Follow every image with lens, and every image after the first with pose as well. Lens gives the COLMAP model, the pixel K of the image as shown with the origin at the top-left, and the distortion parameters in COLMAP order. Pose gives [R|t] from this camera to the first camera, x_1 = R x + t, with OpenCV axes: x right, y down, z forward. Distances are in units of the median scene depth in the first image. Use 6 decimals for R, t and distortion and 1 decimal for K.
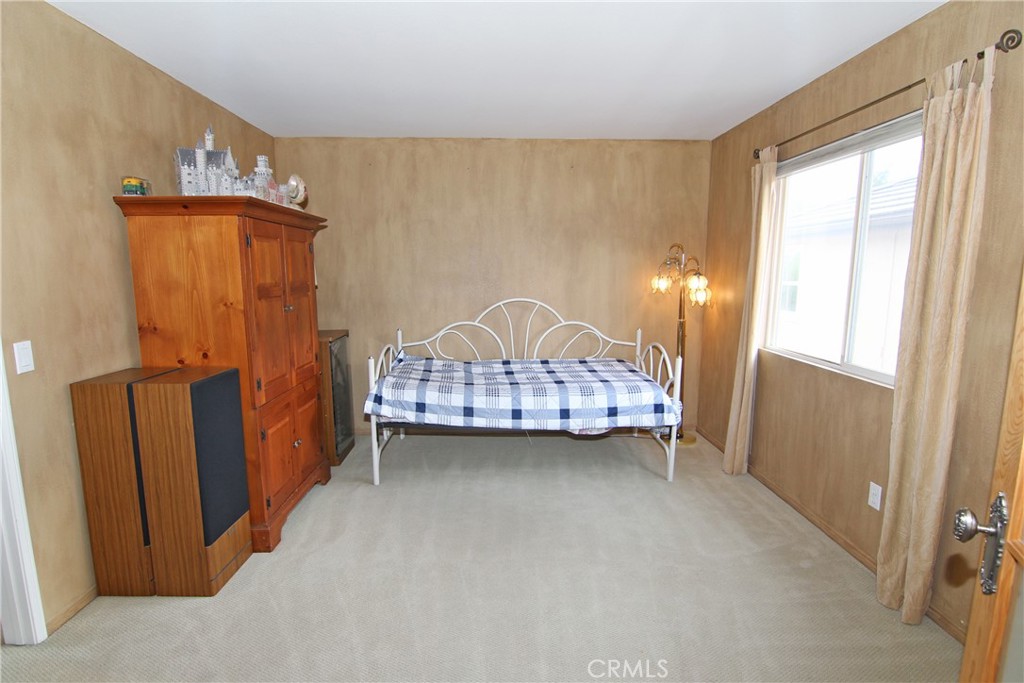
lens RADIAL K [[519.1, 0, 508.5], [0, 519.1, 349.2], [0, 0, 1]] dist [-0.003034, -0.013634]
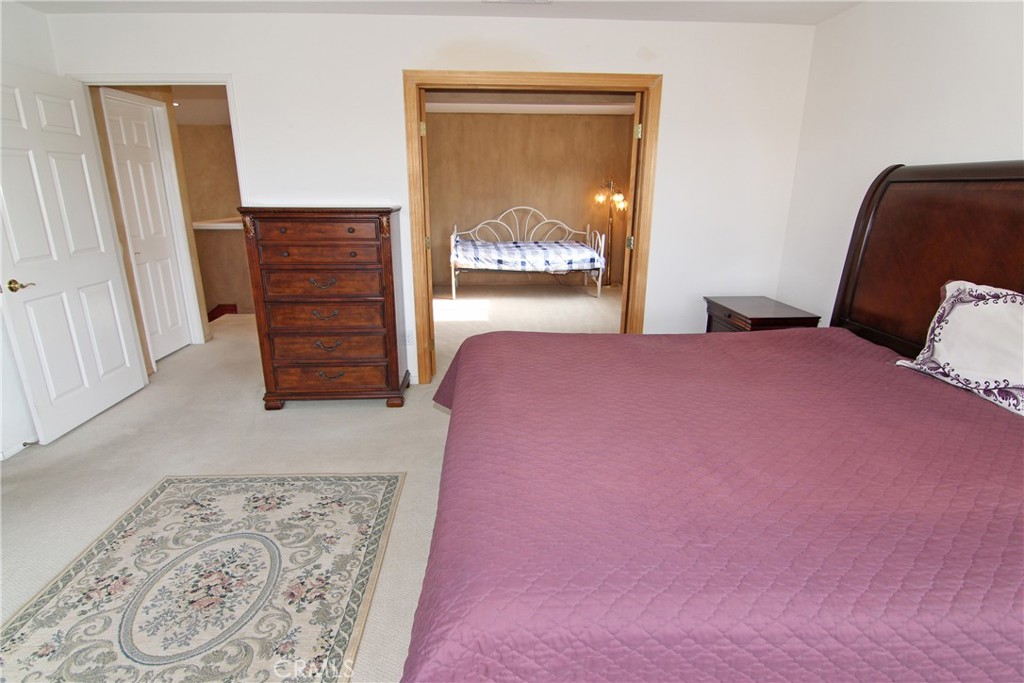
lens RADIAL K [[519.1, 0, 508.5], [0, 519.1, 349.2], [0, 0, 1]] dist [-0.003034, -0.013634]
pose [[0.999396, -0.008666, 0.033667, -0.092334], [0.003640, 0.989195, 0.146562, 0.128418], [-0.034573, -0.146351, 0.988628, -0.861900]]
